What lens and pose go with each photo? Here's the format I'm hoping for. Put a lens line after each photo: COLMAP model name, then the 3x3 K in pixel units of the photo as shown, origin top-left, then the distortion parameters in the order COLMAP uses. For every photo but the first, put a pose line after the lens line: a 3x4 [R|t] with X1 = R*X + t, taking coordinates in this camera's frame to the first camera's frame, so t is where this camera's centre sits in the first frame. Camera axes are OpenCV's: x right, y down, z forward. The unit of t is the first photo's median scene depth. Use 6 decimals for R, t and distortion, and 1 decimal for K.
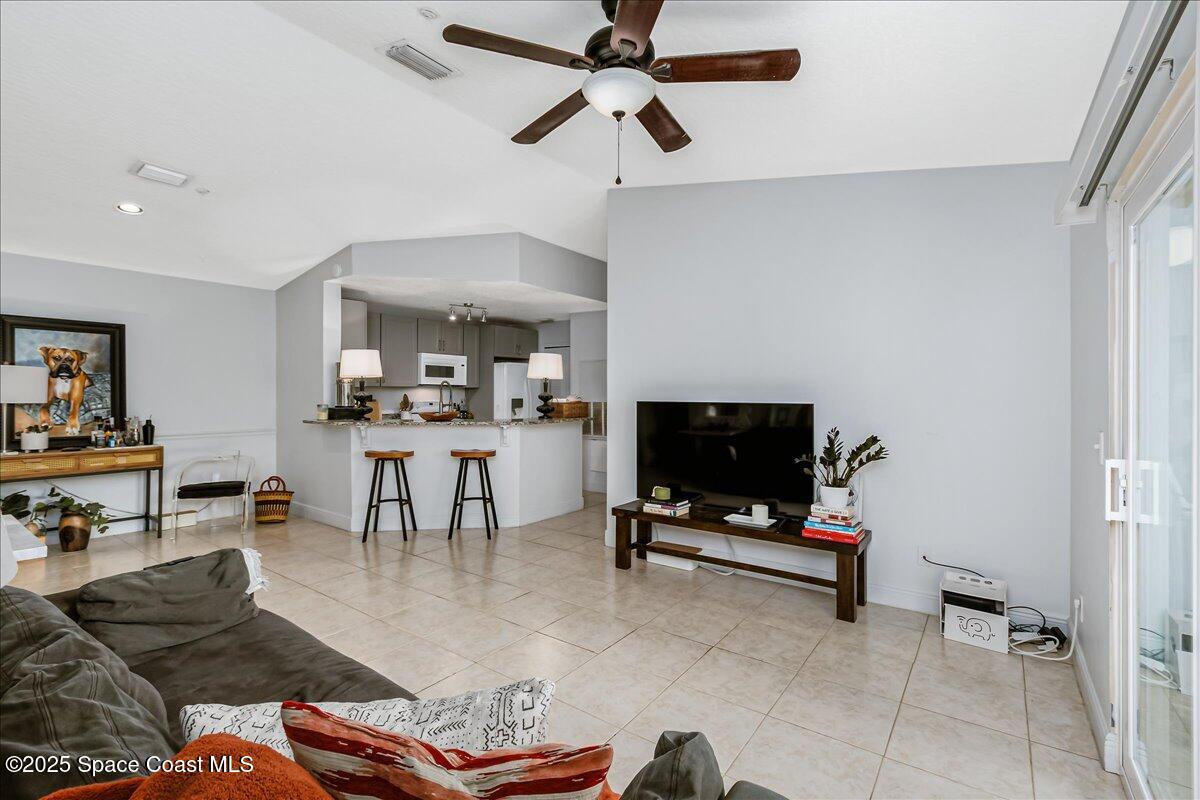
lens RADIAL K [[541.8, 0, 602.1], [0, 541.8, 391.5], [0, 0, 1]] dist [0.000433, 0.000004]
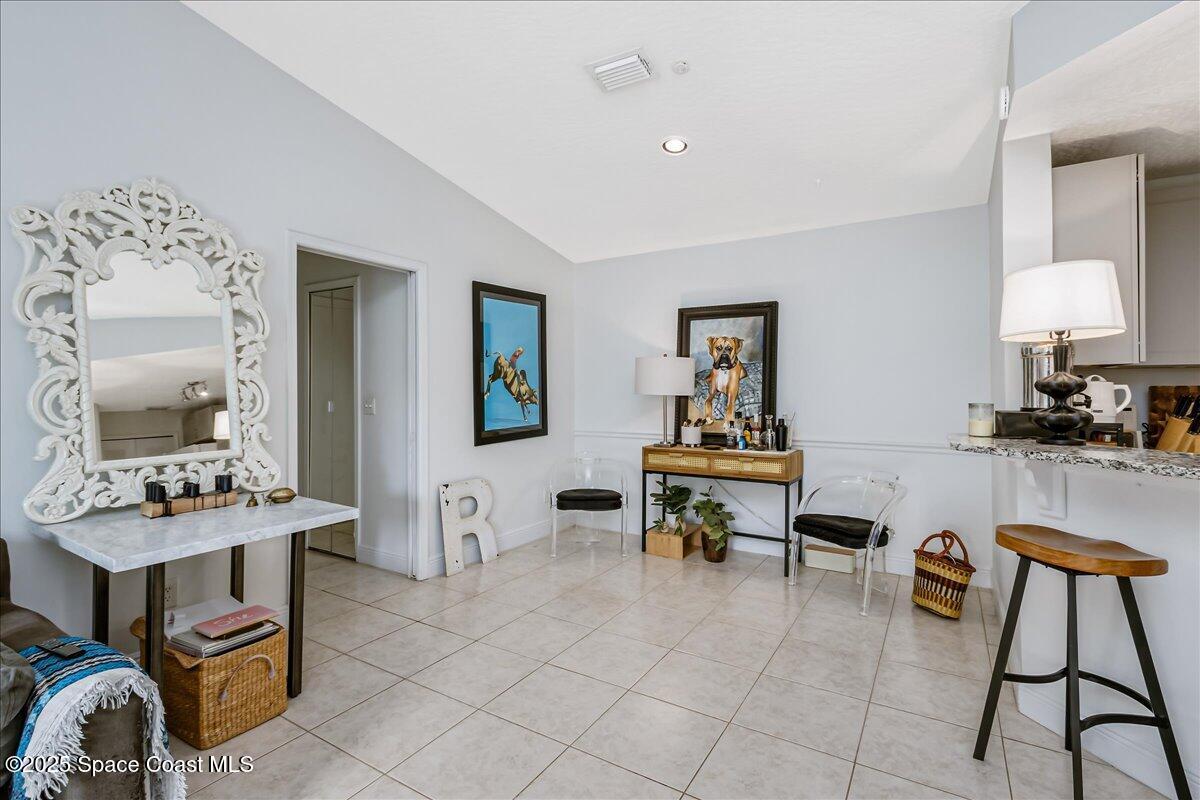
lens RADIAL K [[573.2, 0, 574.4], [0, 573.2, 395.6], [0, 0, 1]] dist [0.013841, -0.000786]
pose [[0.051411, 0.001769, -0.998676, -0.035628], [0.000380, 0.999998, 0.001791, 0.017224], [0.998678, -0.000471, 0.051410, 0.661940]]
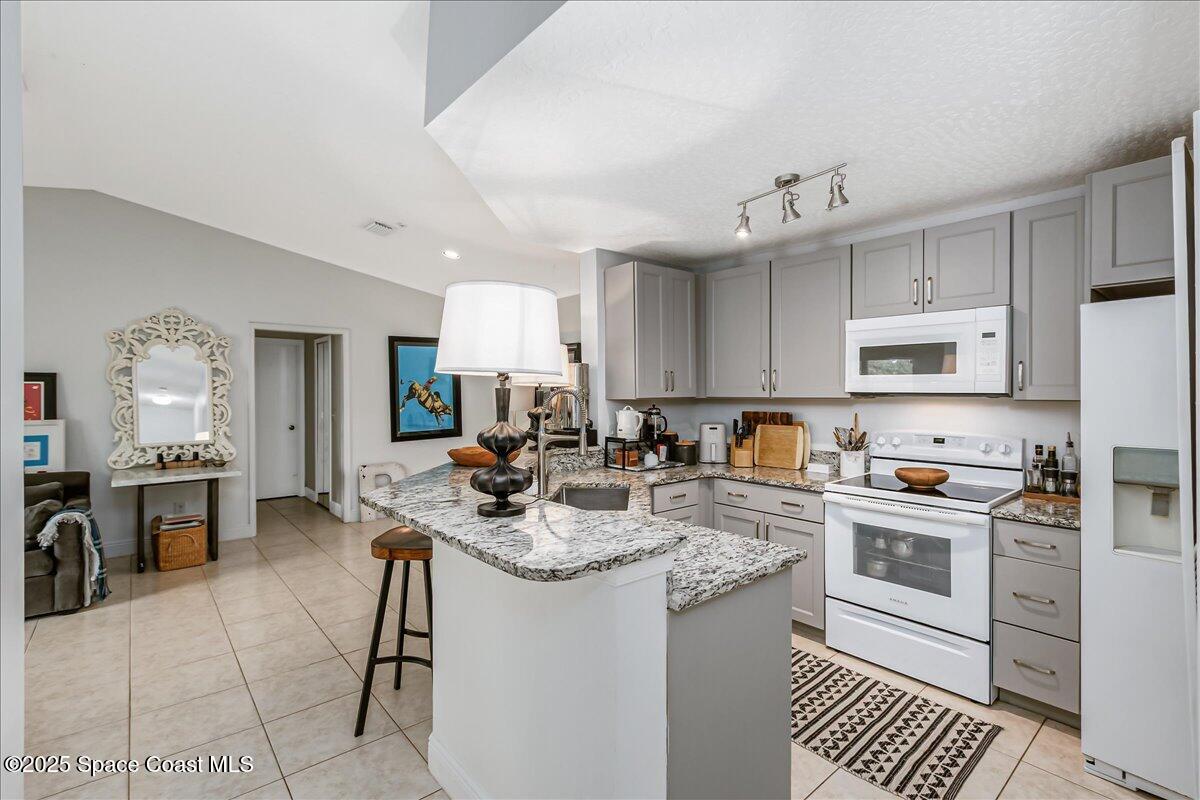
lens RADIAL K [[572.0, 0, 595.8], [0, 572.0, 404.1], [0, 0, 1]] dist [-0.000420, -0.000013]
pose [[-0.259575, 0.017522, -0.965564, 0.230563], [-0.002240, 0.999822, 0.018746, -0.017114], [0.965720, 0.007028, -0.259490, 1.300627]]
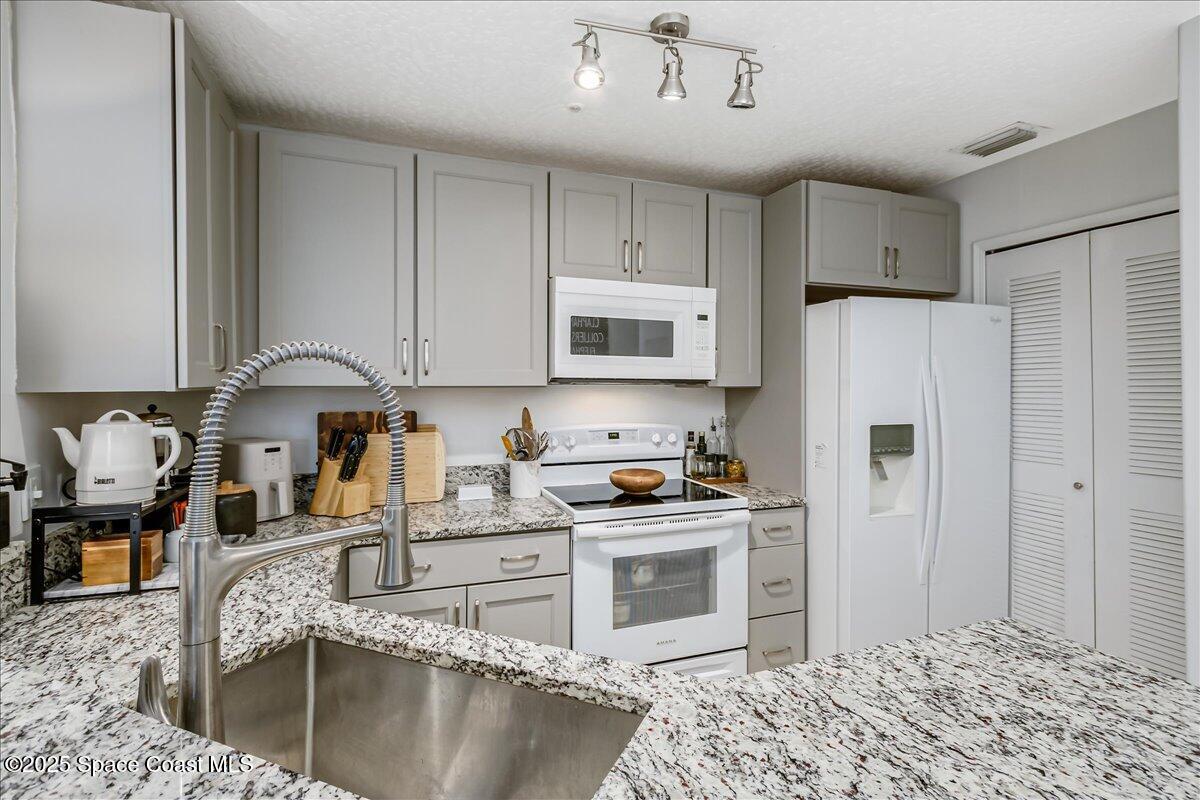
lens RADIAL K [[590.5, 0, 606.1], [0, 590.5, 392.3], [0, 0, 1]] dist [0.001883, 0.001628]
pose [[0.835469, 0.004522, -0.549519, -0.175073], [-0.000464, 0.999972, 0.007524, -0.010798], [0.549538, -0.006031, 0.835447, 1.034194]]
